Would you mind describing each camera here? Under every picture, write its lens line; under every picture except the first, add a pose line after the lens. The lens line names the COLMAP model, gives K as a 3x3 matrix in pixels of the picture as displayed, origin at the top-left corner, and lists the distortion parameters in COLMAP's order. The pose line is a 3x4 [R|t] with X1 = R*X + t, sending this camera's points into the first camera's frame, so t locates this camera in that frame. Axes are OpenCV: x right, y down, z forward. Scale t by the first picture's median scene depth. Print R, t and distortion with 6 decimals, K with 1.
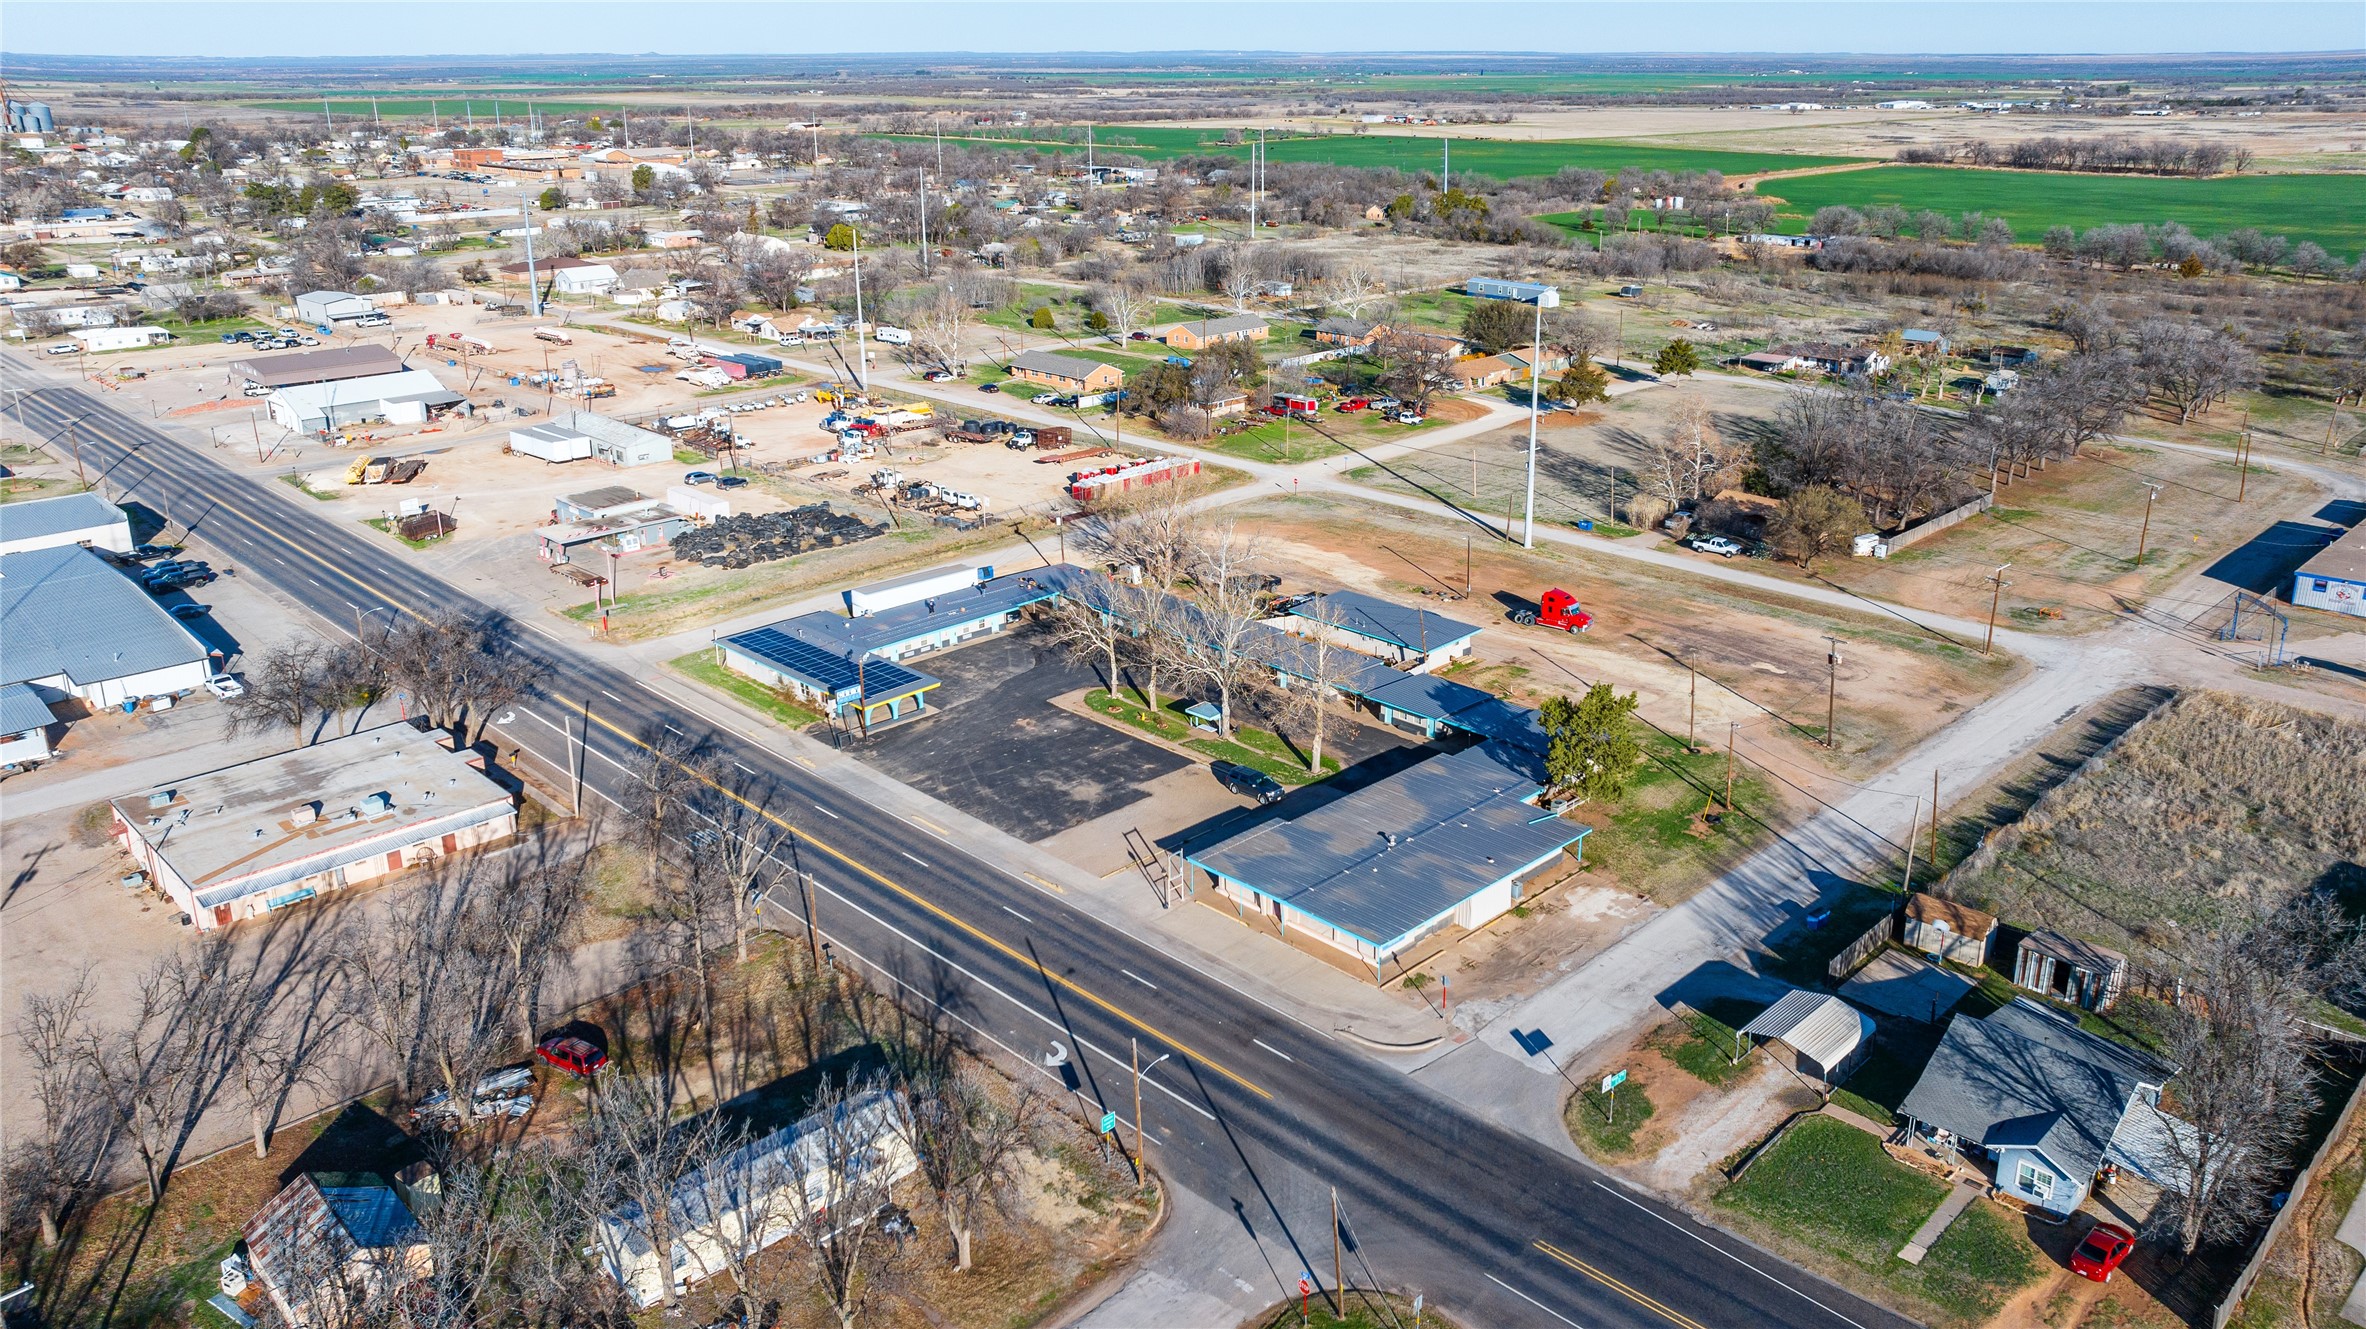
lens RADIAL K [[1712.0, 0, 1183.0], [0, 1712.0, 555.3], [0, 0, 1]] dist [-0.001323, -0.001290]
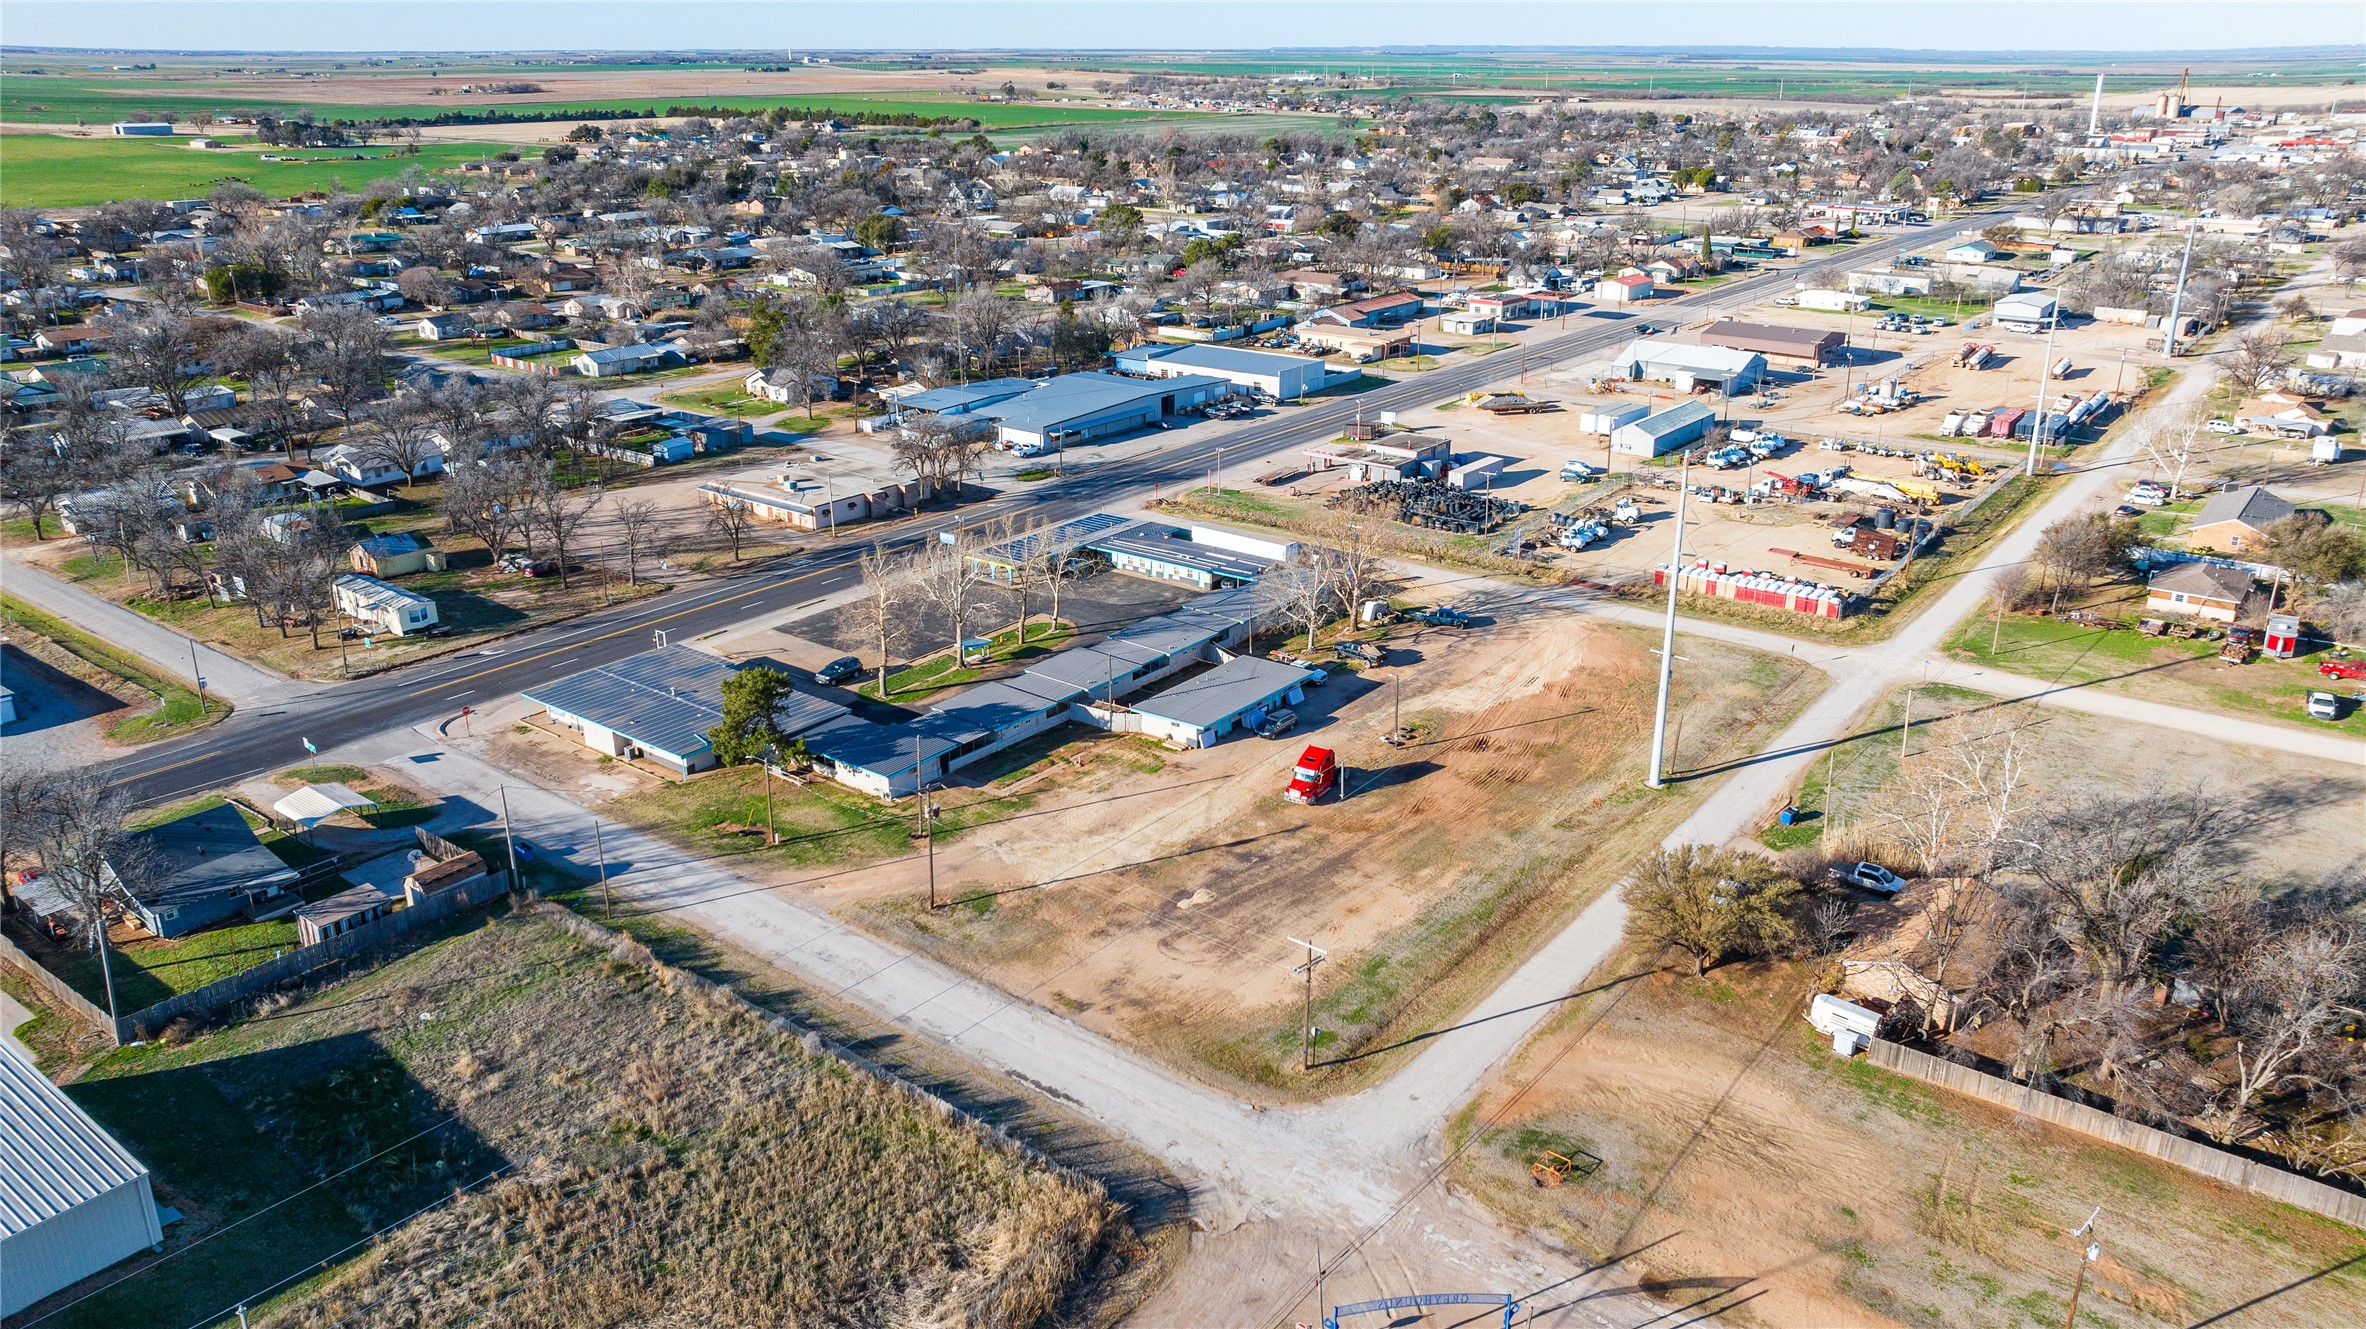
lens RADIAL K [[1676.7, 0, 1196.0], [0, 1676.7, 665.6], [0, 0, 1]] dist [-0.017591, 0.005808]
pose [[0.141724, 0.348352, -0.926588, 0.960545], [-0.282035, 0.911451, 0.299523, -0.245432], [0.948879, 0.218880, 0.227422, 0.766364]]
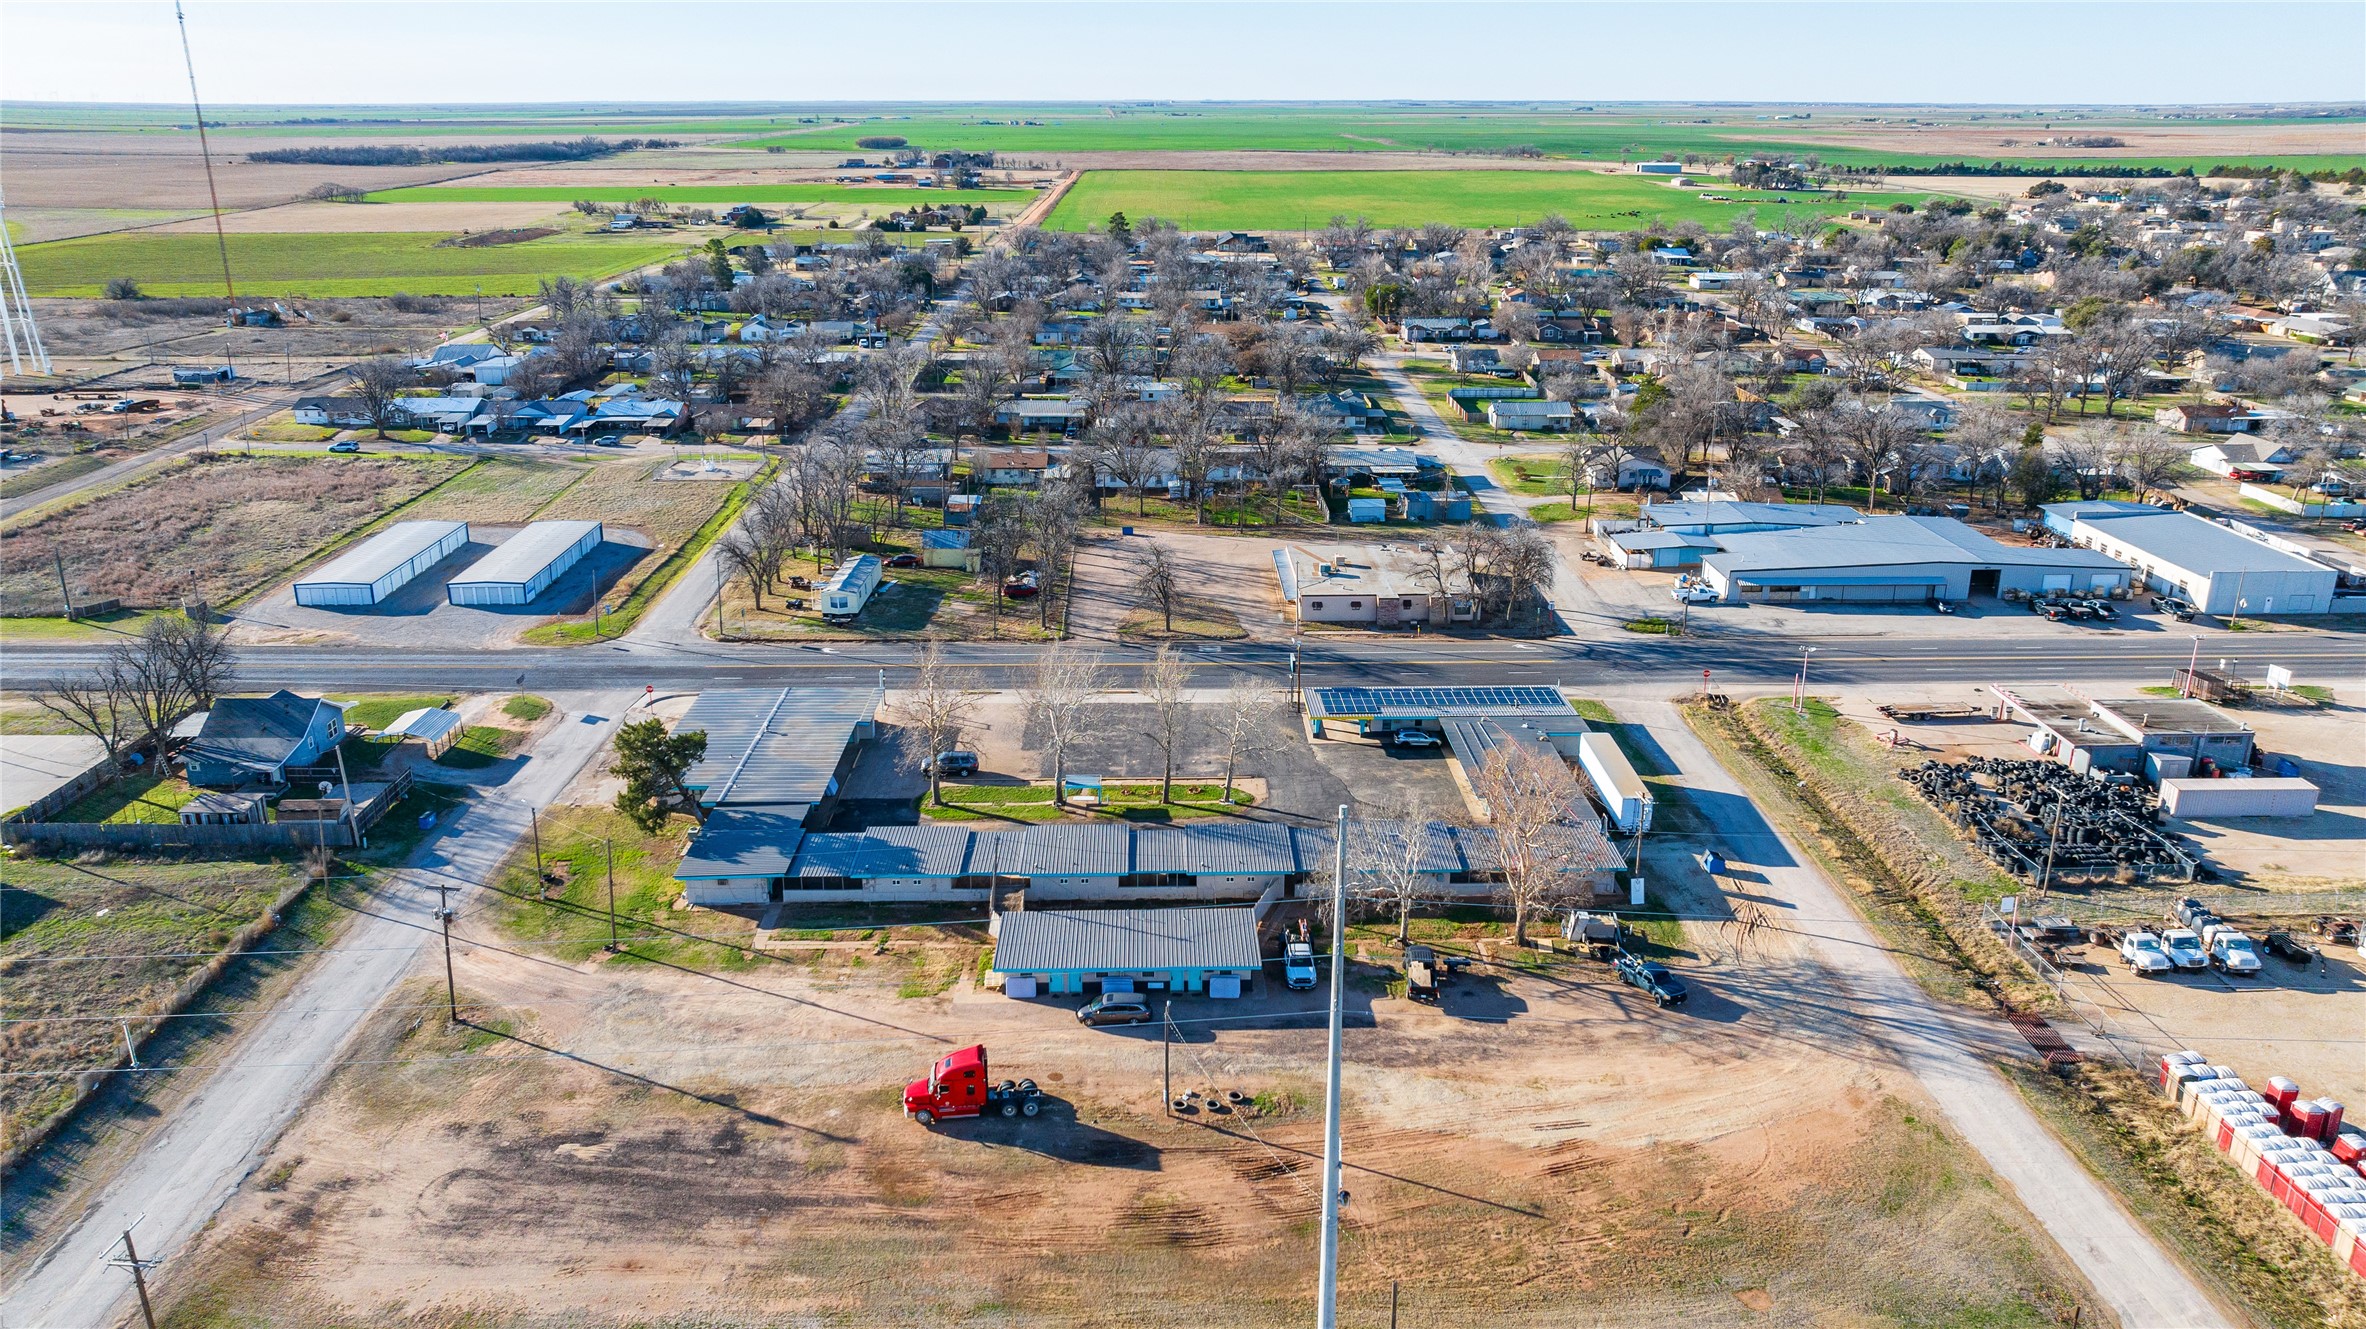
lens RADIAL K [[1676.7, 0, 1196.0], [0, 1676.7, 665.6], [0, 0, 1]] dist [-0.017591, 0.005808]
pose [[-0.677674, 0.239640, -0.695220, 0.536168], [-0.208311, 0.844126, 0.494022, -0.389753], [0.705241, 0.479608, -0.522123, 1.308152]]
